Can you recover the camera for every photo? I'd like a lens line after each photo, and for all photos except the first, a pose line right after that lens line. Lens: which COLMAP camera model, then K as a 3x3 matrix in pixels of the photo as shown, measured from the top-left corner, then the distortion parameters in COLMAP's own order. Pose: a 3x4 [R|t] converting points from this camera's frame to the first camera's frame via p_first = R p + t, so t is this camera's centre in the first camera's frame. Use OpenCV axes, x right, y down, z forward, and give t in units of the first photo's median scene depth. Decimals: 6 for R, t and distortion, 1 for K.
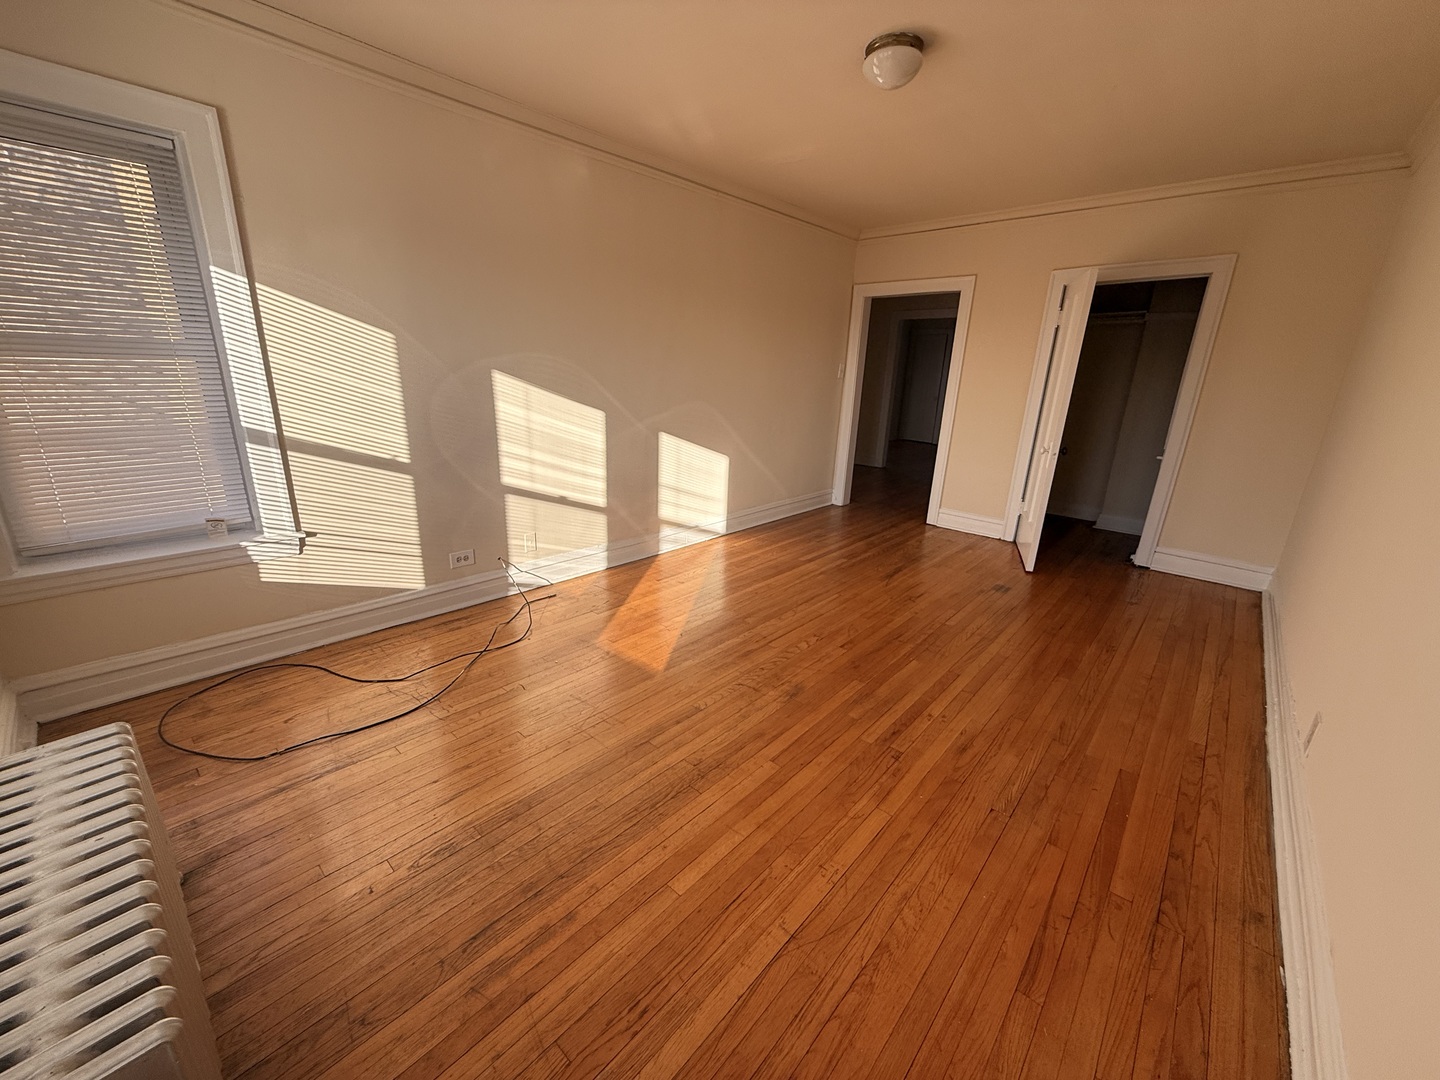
lens RADIAL K [[573.8, 0, 719.0], [0, 573.8, 542.8], [0, 0, 1]] dist [-0.001092, 0.000669]
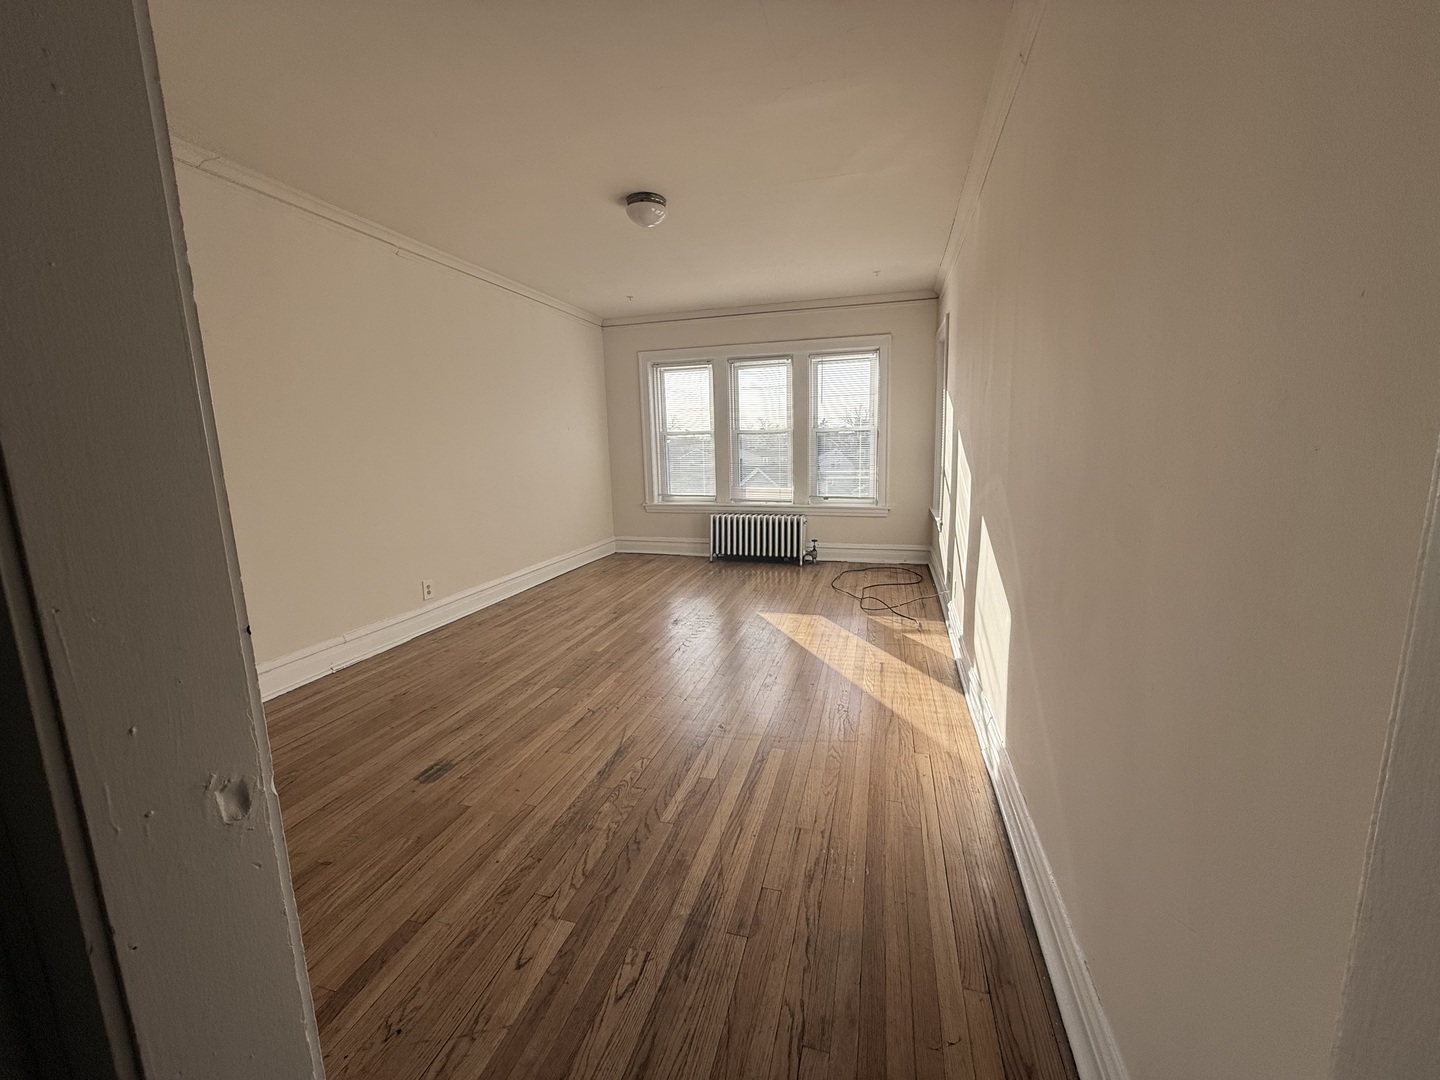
lens RADIAL K [[573.8, 0, 720.3], [0, 573.8, 538.9], [0, 0, 1]] dist [-0.001092, 0.000669]
pose [[-0.898401, 0.058590, -0.435250, 0.652996], [-0.137738, 0.903469, 0.405922, -0.572893], [0.417018, 0.424631, -0.803607, 2.069429]]
